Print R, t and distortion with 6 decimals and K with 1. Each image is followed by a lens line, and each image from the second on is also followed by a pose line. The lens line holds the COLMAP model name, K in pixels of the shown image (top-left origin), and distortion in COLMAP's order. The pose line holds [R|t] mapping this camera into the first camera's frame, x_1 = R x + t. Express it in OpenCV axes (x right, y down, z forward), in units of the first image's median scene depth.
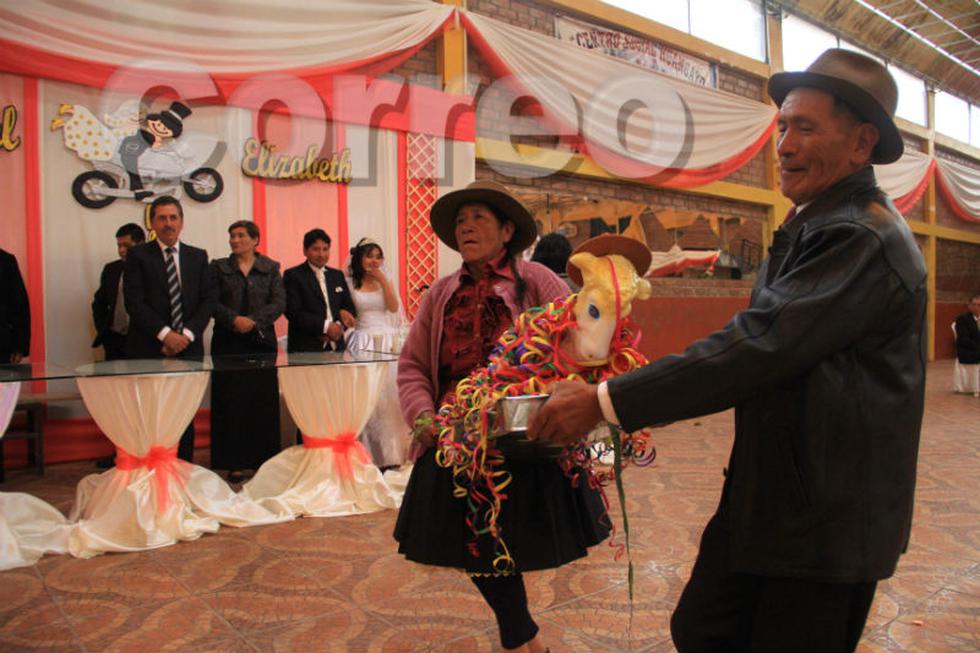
lens RADIAL K [[761.8, 0, 480.5], [0, 761.8, 320.6], [0, 0, 1]] dist [-0.119426, 0.057690]
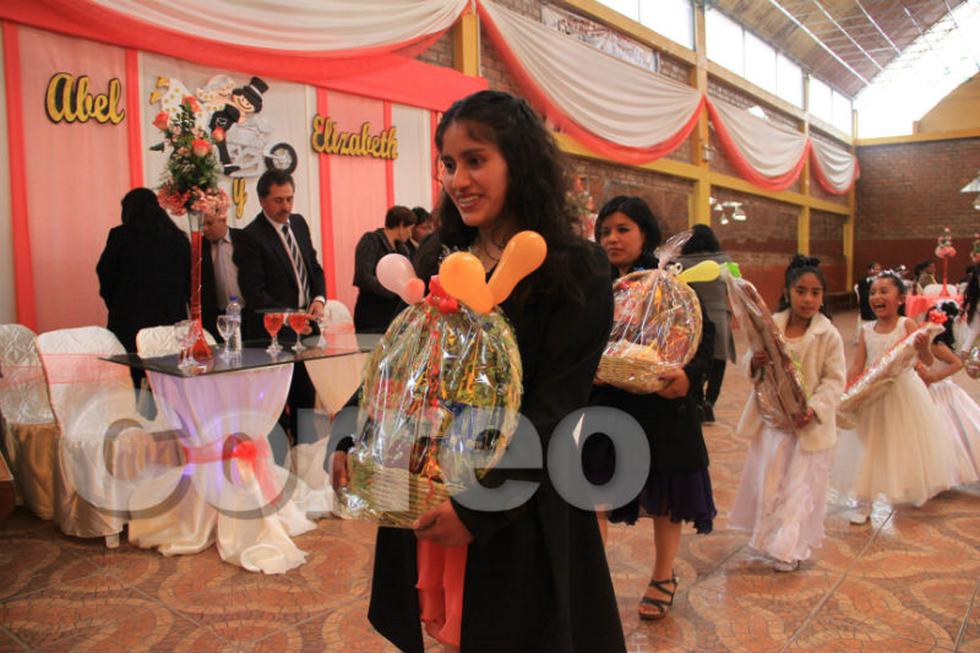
lens RADIAL K [[848.0, 0, 481.3], [0, 848.0, 293.3], [0, 0, 1]] dist [-0.137174, 0.030882]
pose [[0.963274, -0.011157, 0.268290, -0.279728], [0.006759, 0.999827, 0.017313, -0.011243], [-0.268437, -0.014864, 0.963183, -0.123576]]
